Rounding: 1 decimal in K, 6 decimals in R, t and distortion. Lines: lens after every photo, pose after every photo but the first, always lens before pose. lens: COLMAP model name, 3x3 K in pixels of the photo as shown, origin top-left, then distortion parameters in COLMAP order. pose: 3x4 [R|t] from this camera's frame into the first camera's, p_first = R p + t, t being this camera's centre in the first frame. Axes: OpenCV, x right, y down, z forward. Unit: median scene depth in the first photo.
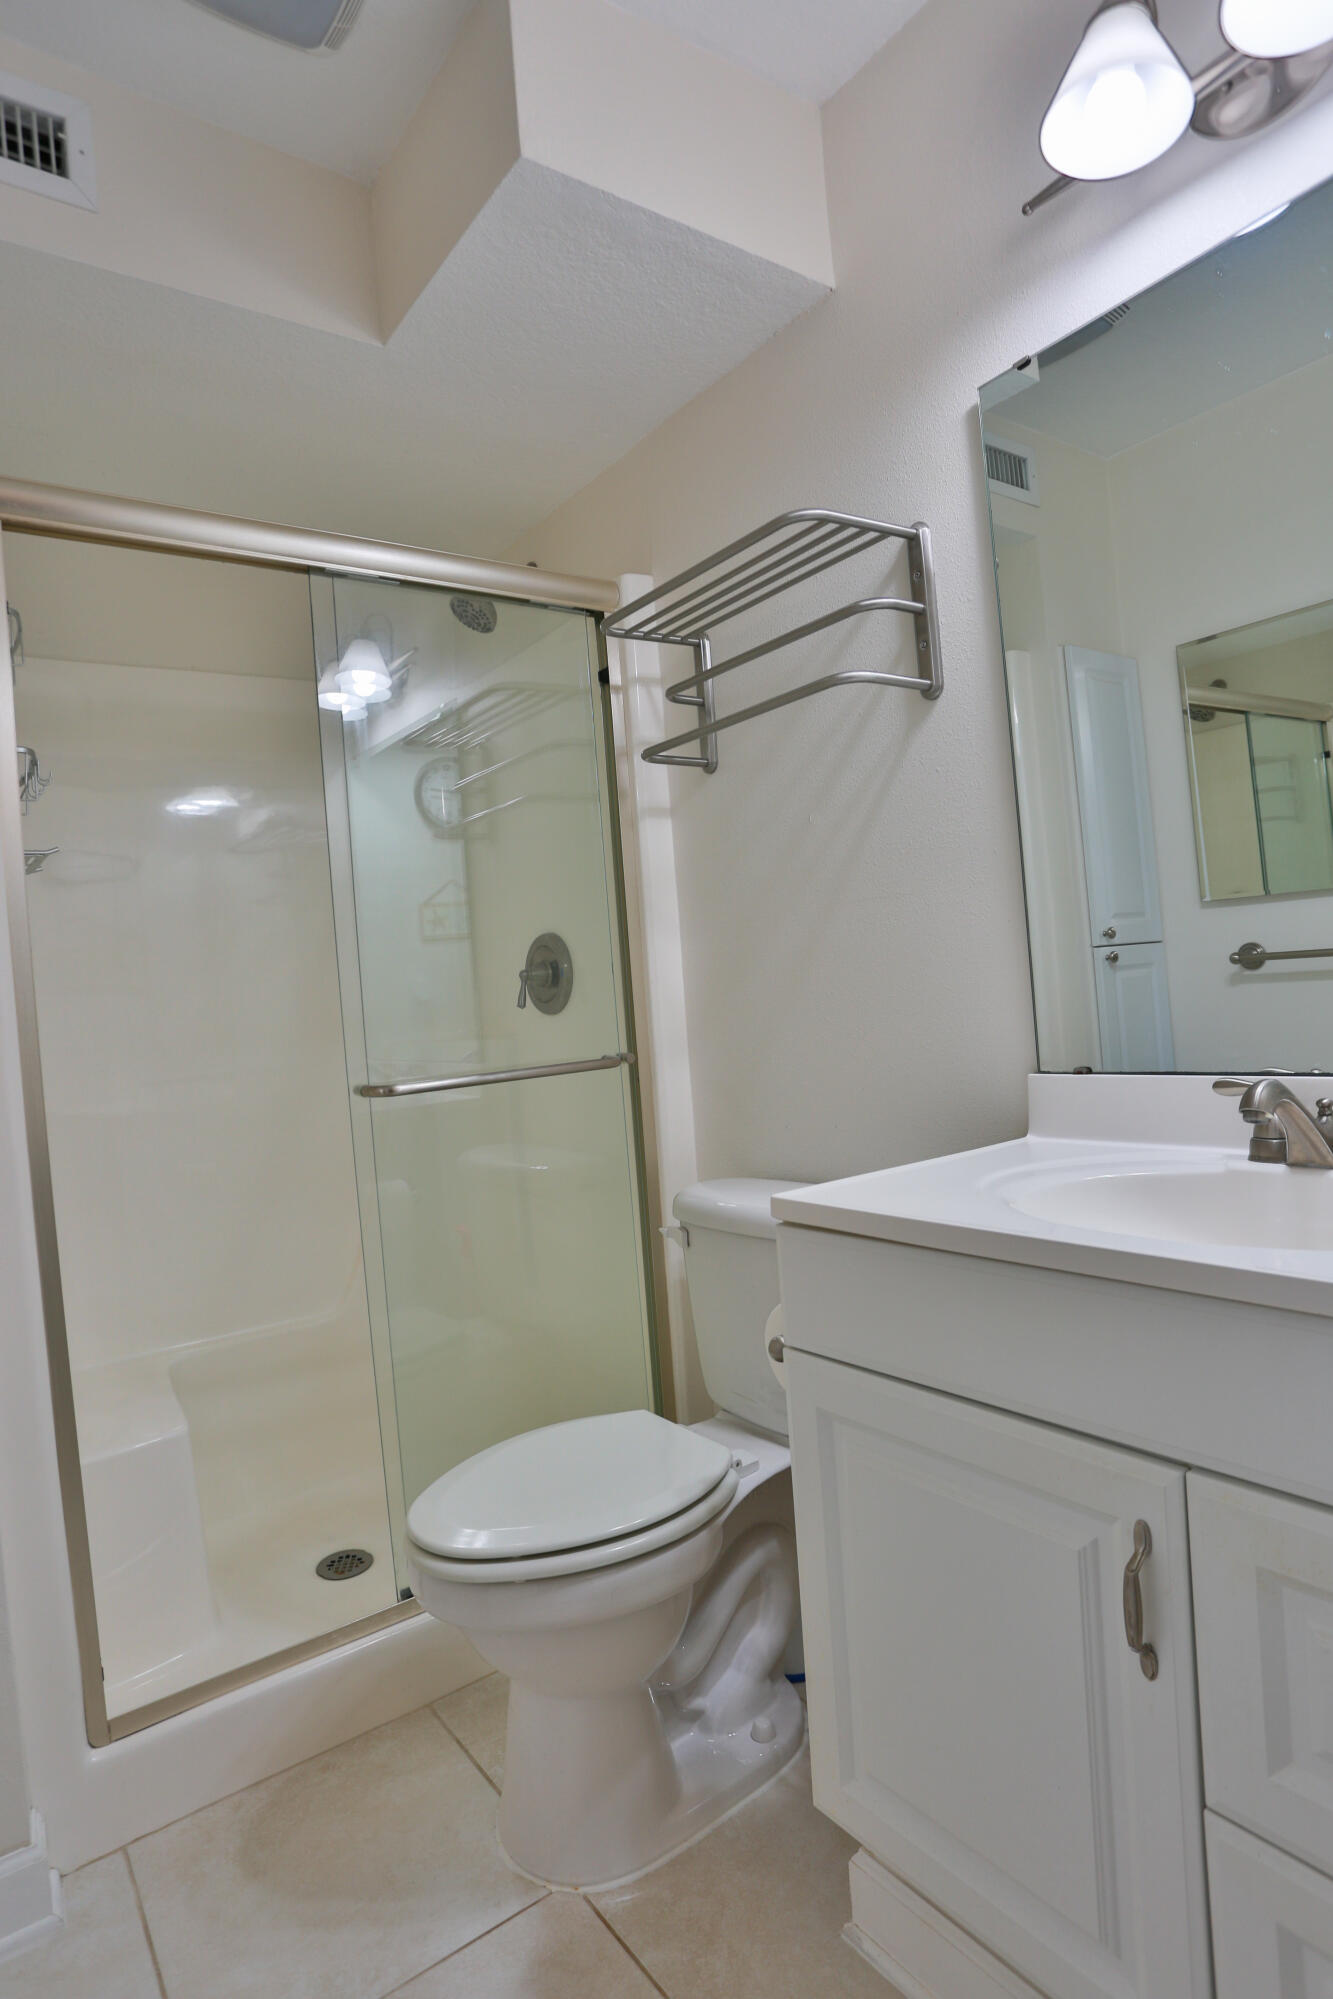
lens RADIAL K [[1213.9, 0, 476.2], [0, 1213.9, 1032.4], [0, 0, 1]] dist [-0.106239, 0.080236]
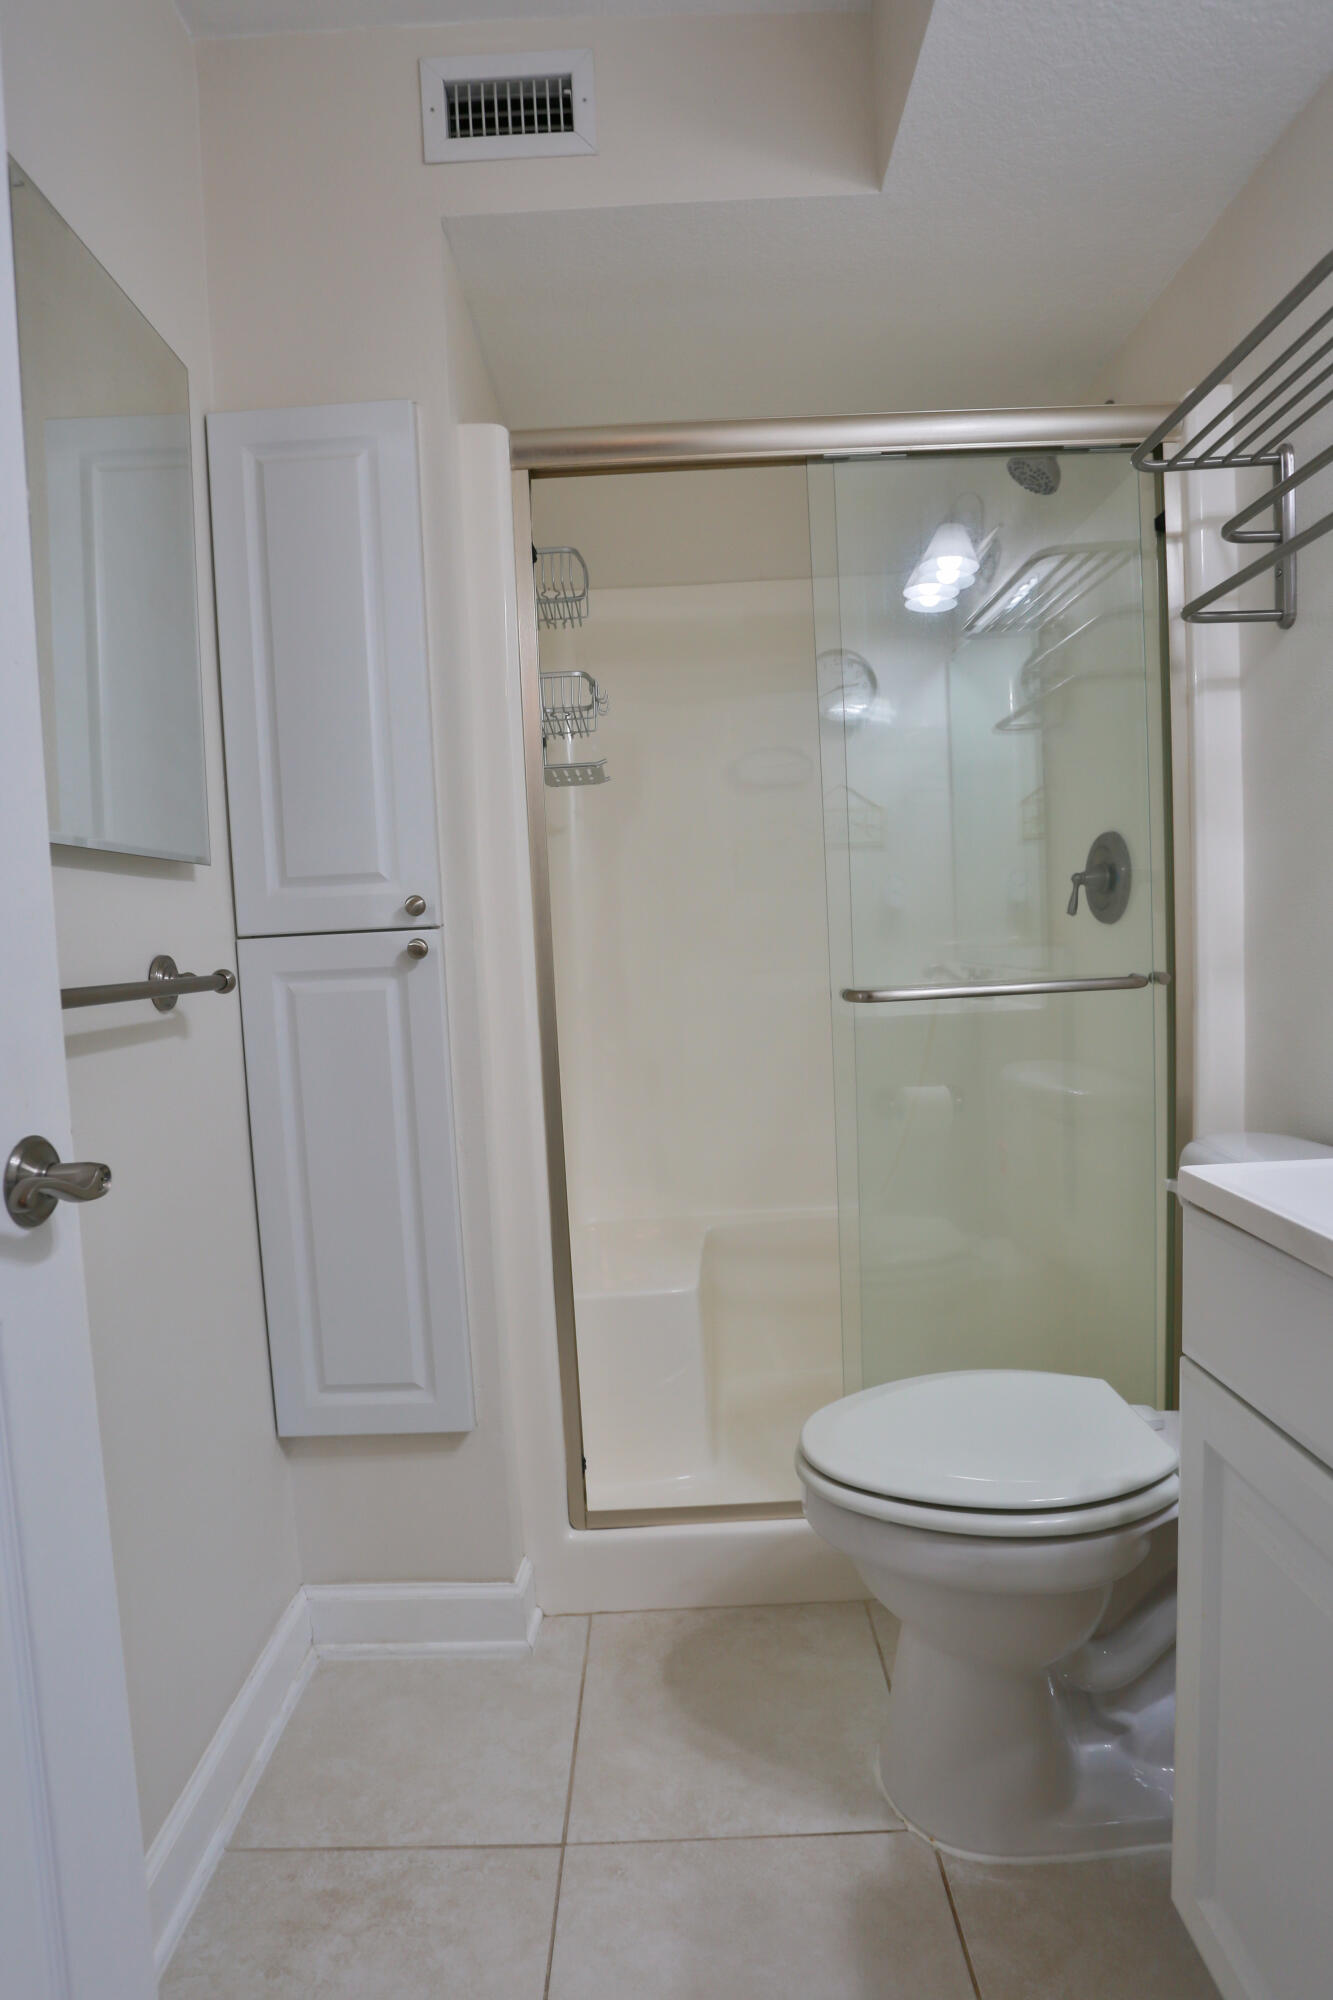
lens RADIAL K [[1068.2, 0, 666.3], [0, 1068.2, 1011.3], [0, 0, 1]] dist [-0.077038, 0.036647]
pose [[0.815858, 0.082922, -0.572276, 0.280858], [-0.026063, 0.993932, 0.106863, -0.027618], [0.577664, -0.072270, 0.813069, 0.195251]]
